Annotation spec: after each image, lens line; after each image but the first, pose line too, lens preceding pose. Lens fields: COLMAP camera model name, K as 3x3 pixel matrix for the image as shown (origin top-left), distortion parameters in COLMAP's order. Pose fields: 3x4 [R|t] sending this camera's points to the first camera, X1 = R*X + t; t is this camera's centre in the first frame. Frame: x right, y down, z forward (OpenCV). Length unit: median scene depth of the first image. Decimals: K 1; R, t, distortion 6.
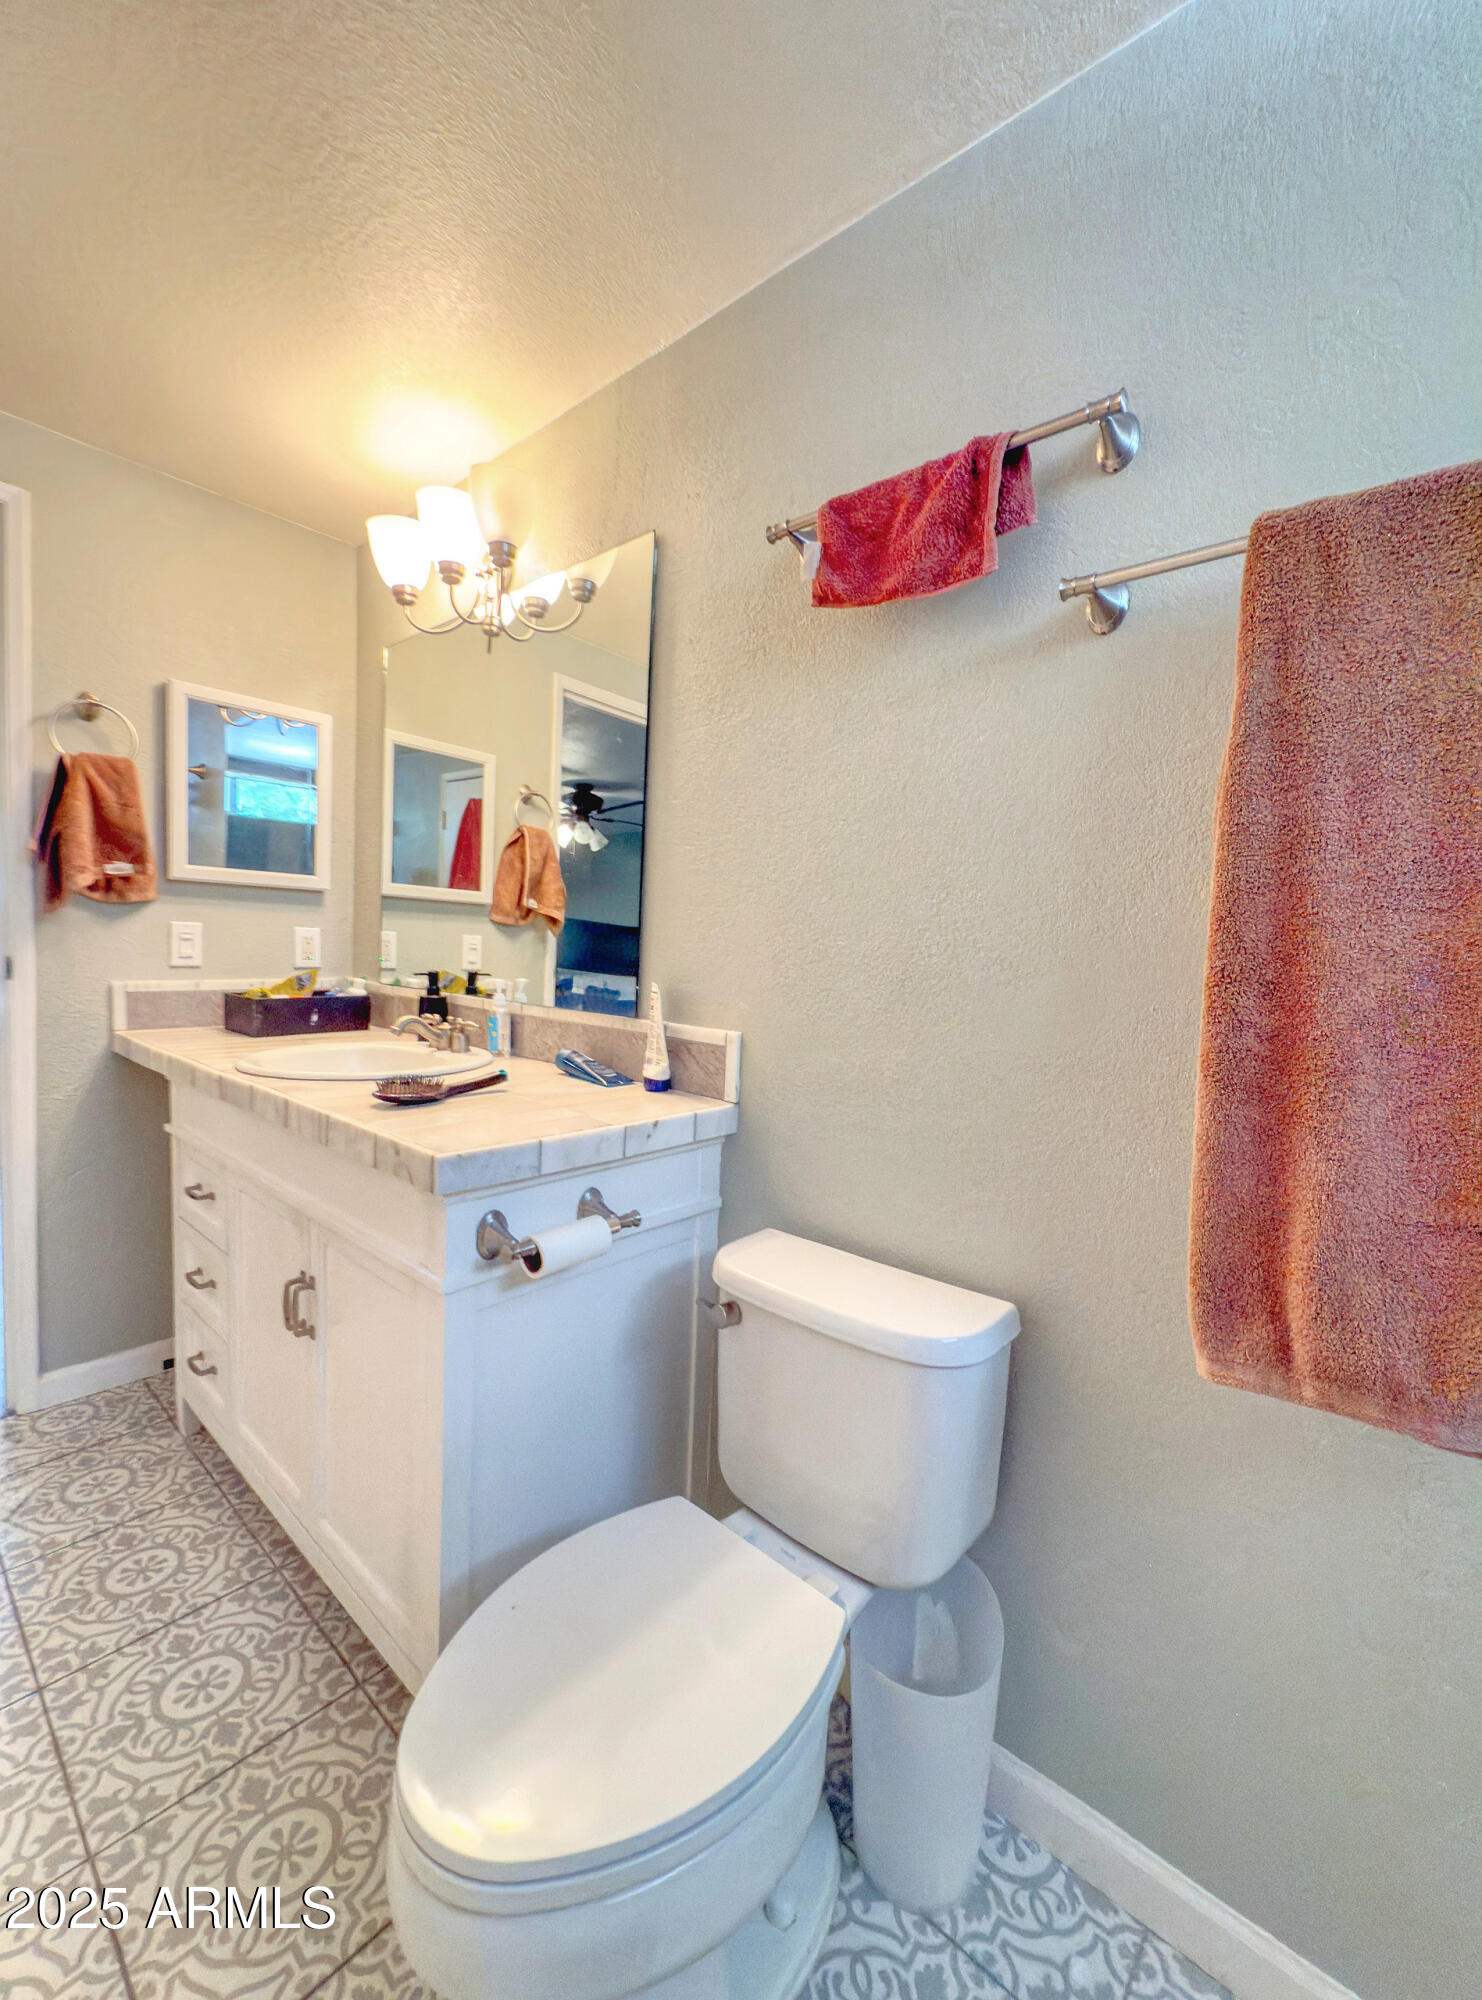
lens RADIAL K [[812.2, 0, 741.0], [0, 812.2, 1000.0], [0, 0, 1]] dist [-0.001839, -0.000243]
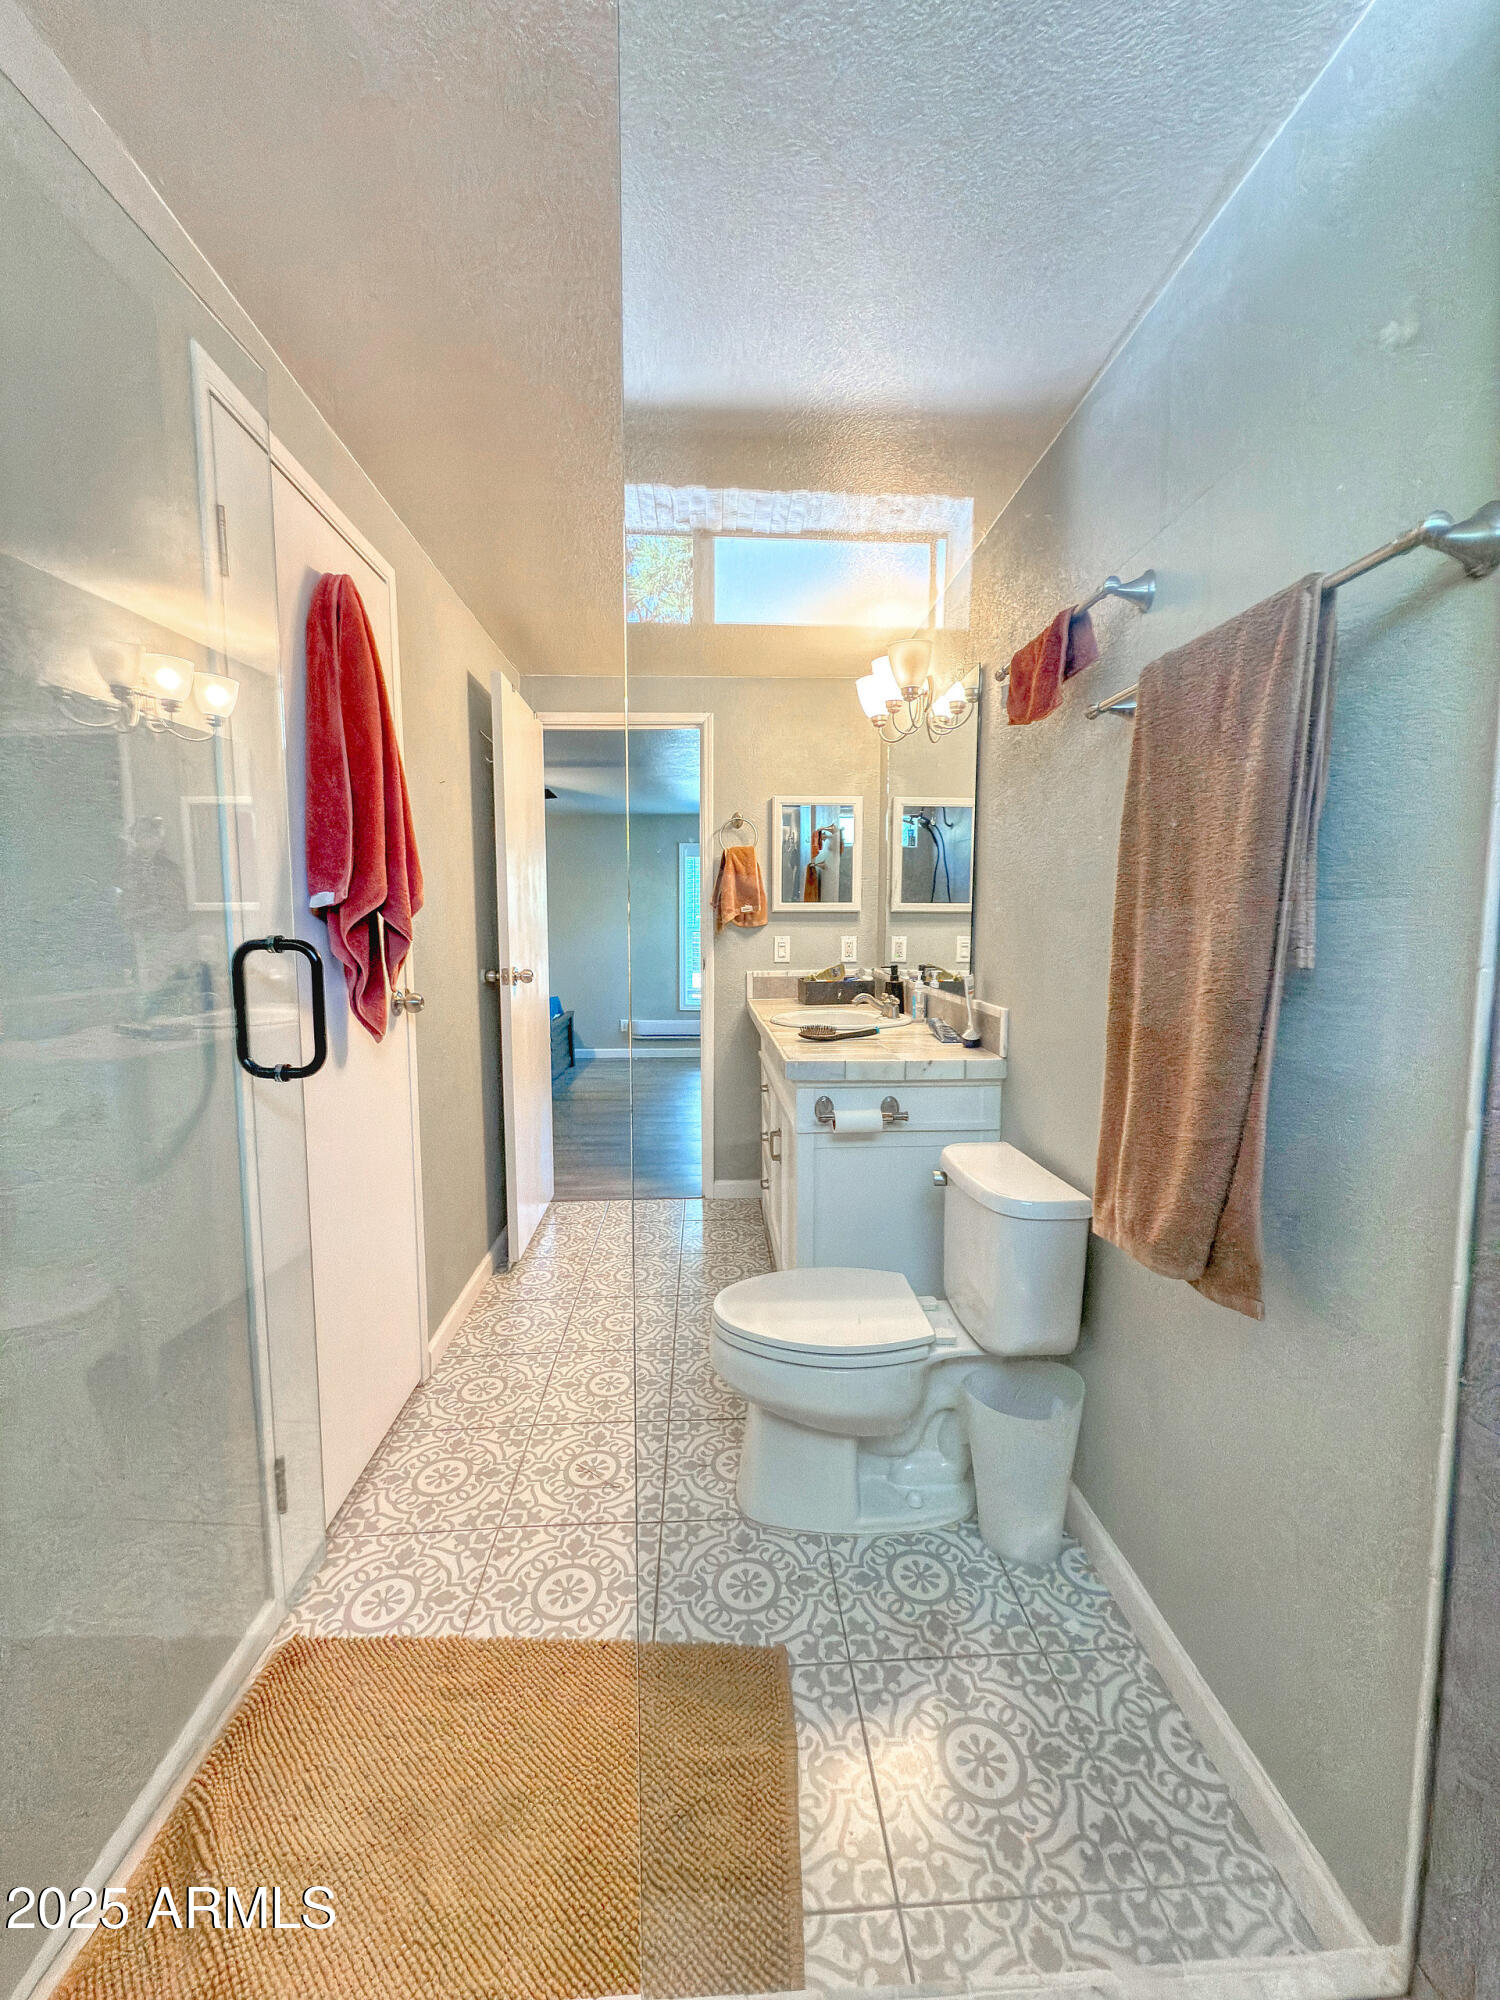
lens RADIAL K [[799.2, 0, 750.0], [0, 799.2, 1000.0], [0, 0, 1]] dist [0.000251, 0.000029]
pose [[0.698422, 0.028861, -0.715104, 0.524893], [-0.015797, 0.999565, 0.024912, -0.003585], [0.715512, -0.006103, 0.698574, -0.242605]]
